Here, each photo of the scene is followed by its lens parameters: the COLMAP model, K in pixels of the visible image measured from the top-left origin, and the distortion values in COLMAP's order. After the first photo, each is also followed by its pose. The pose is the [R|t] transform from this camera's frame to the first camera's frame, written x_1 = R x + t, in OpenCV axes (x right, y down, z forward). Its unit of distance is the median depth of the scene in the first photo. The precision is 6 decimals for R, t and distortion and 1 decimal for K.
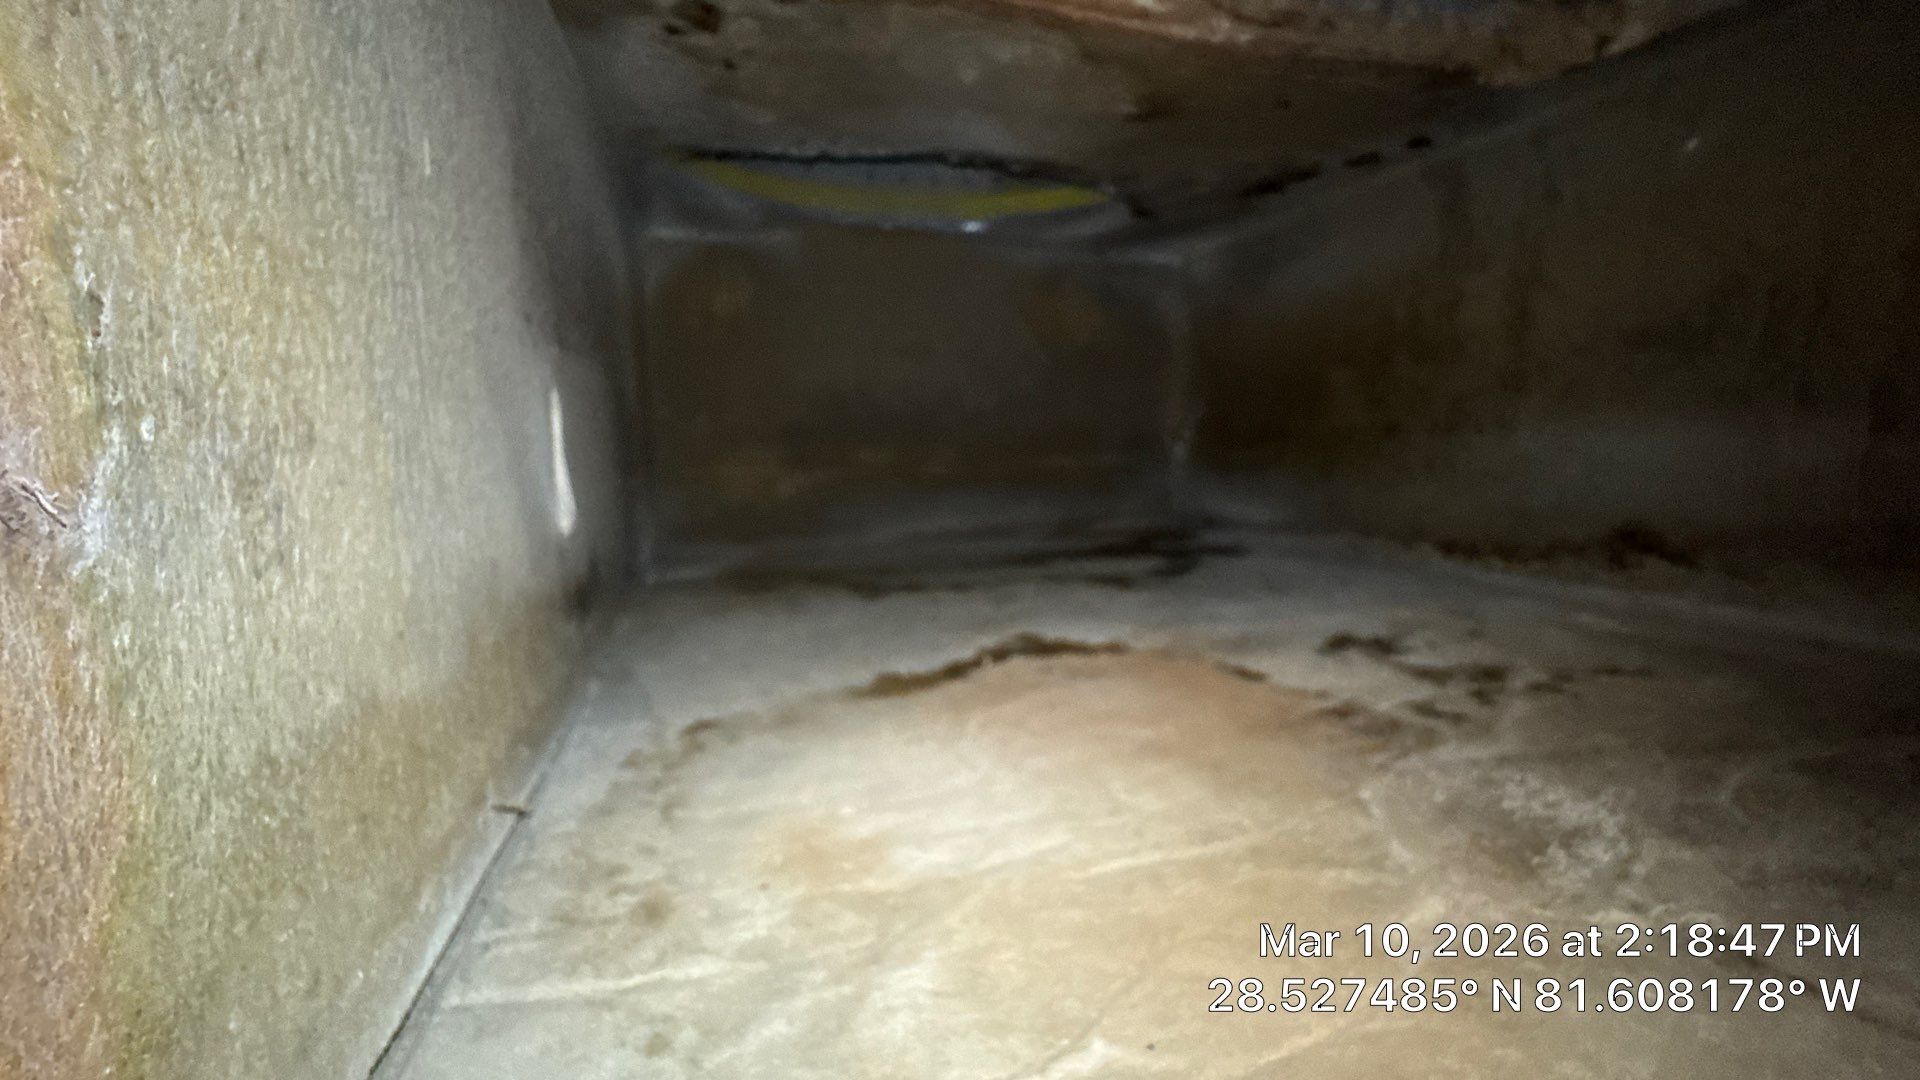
lens RADIAL K [[795.6, 0, 944.7], [0, 795.6, 535.0], [0, 0, 1]] dist [-0.009620, 0.002430]
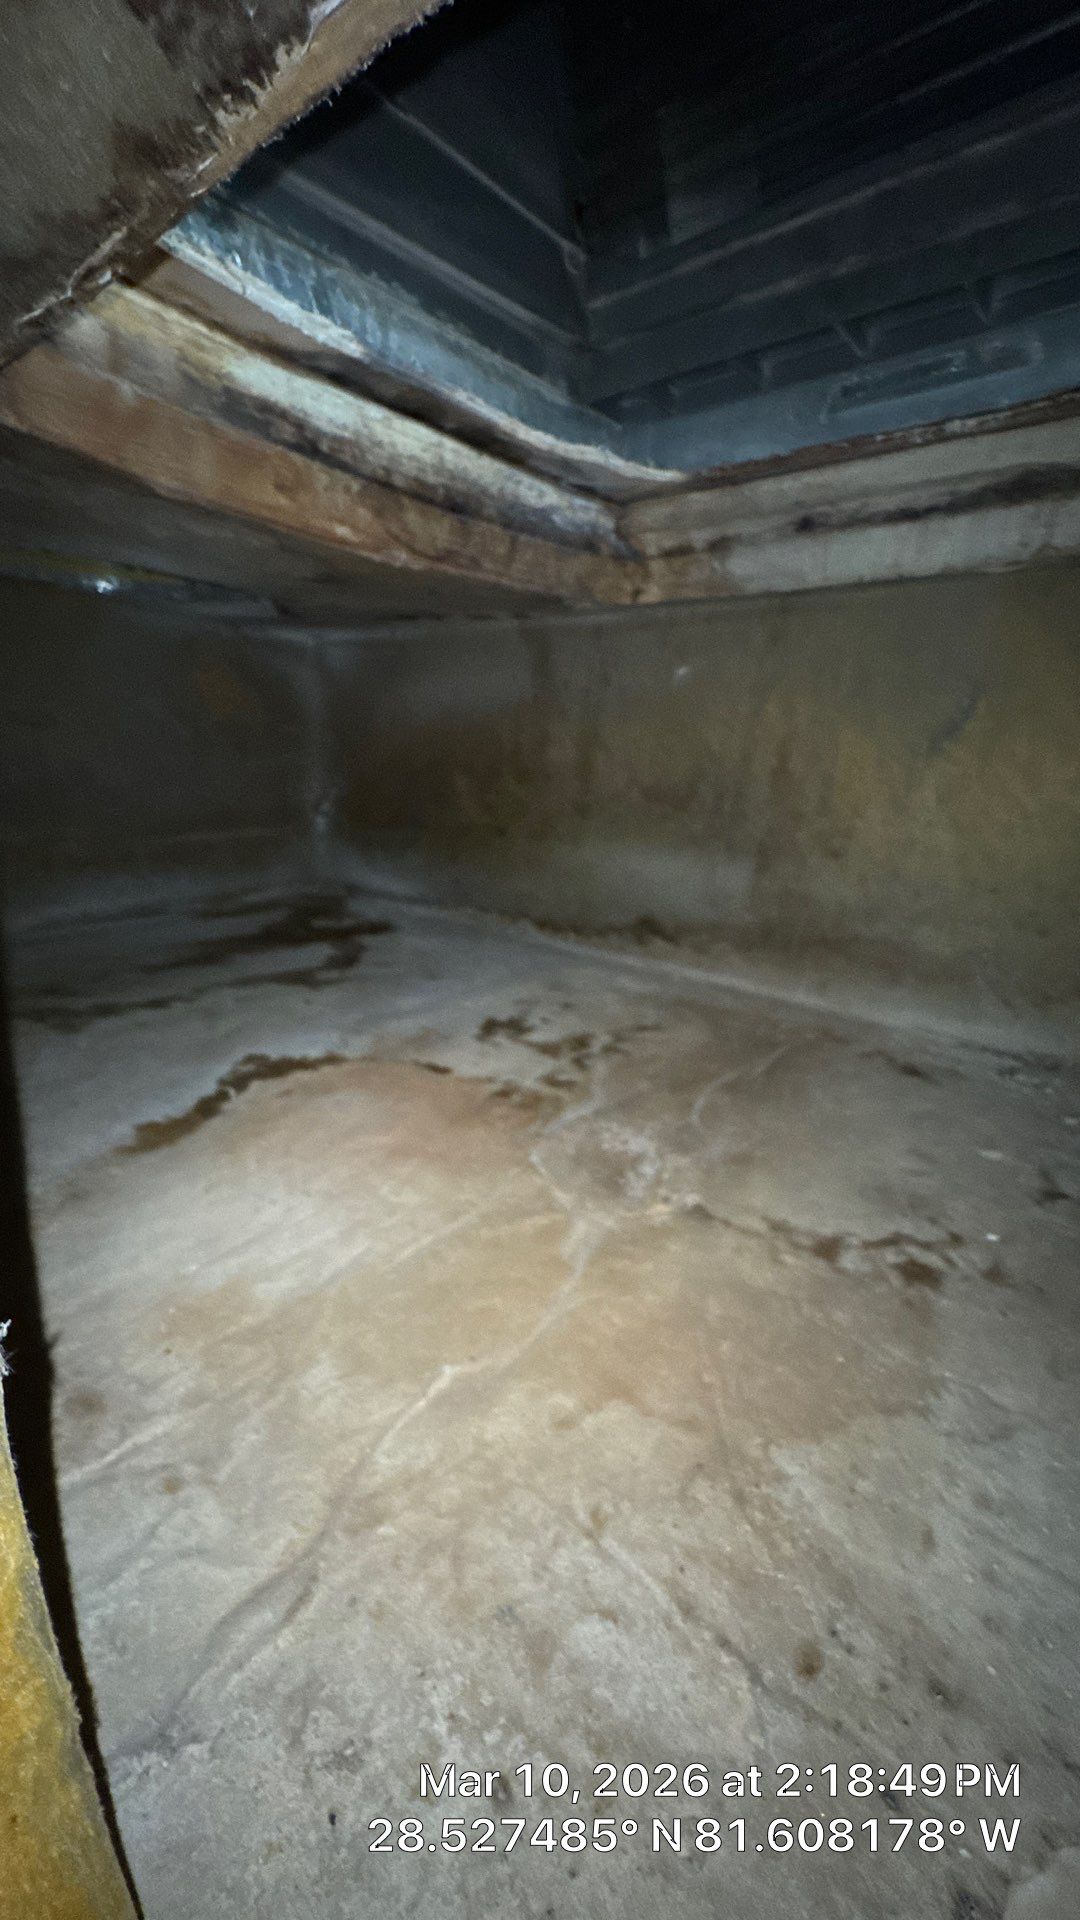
lens RADIAL K [[795.6, 0, 538.5], [0, 795.6, 957.2], [0, 0, 1]] dist [-0.009620, 0.002430]
pose [[0.824651, -0.092700, 0.557995, -0.304578], [0.013968, 0.989516, 0.143746, -0.291737], [-0.565470, -0.110746, 0.817300, -0.260119]]
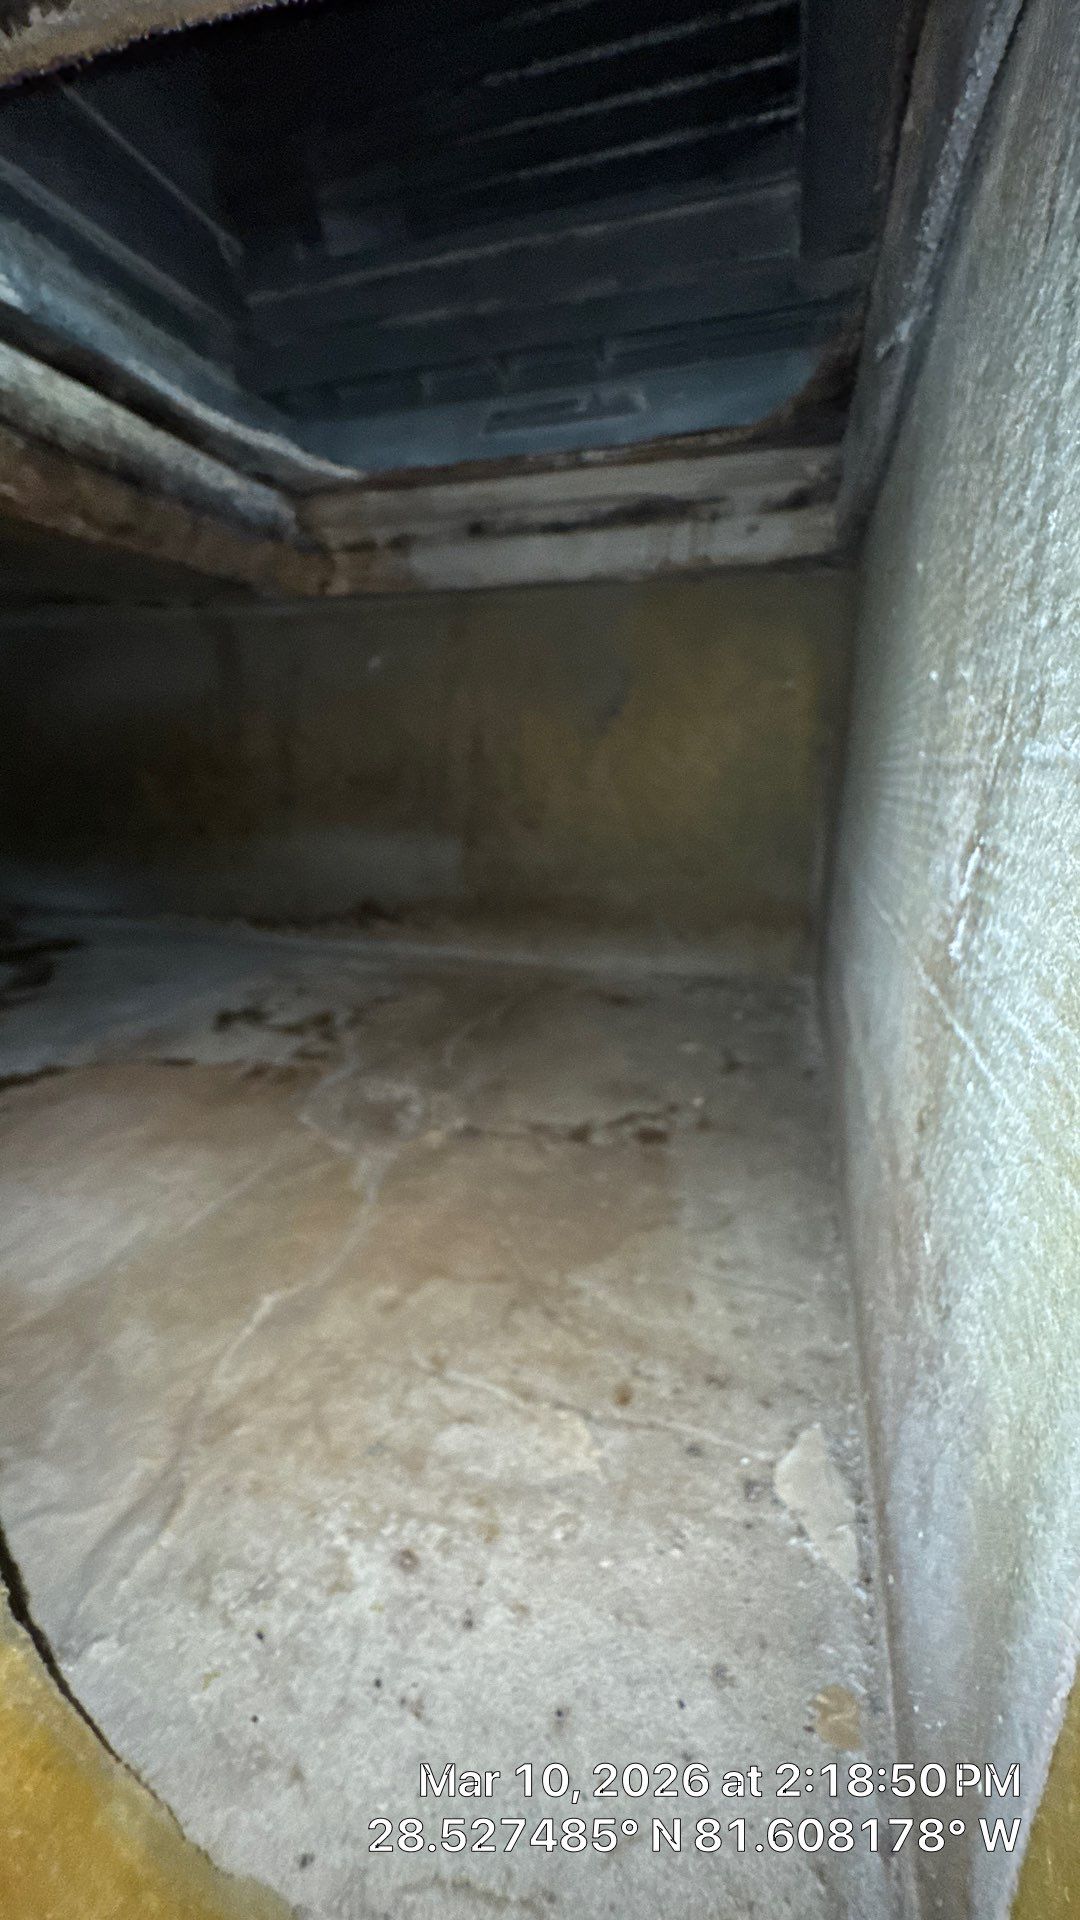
lens RADIAL K [[795.6, 0, 546.4], [0, 795.6, 954.6], [0, 0, 1]] dist [-0.009620, 0.002430]
pose [[0.543736, -0.164331, 0.823010, -0.467817], [0.077814, 0.986290, 0.145523, -0.199113], [-0.835641, -0.015085, 0.549069, -0.300836]]
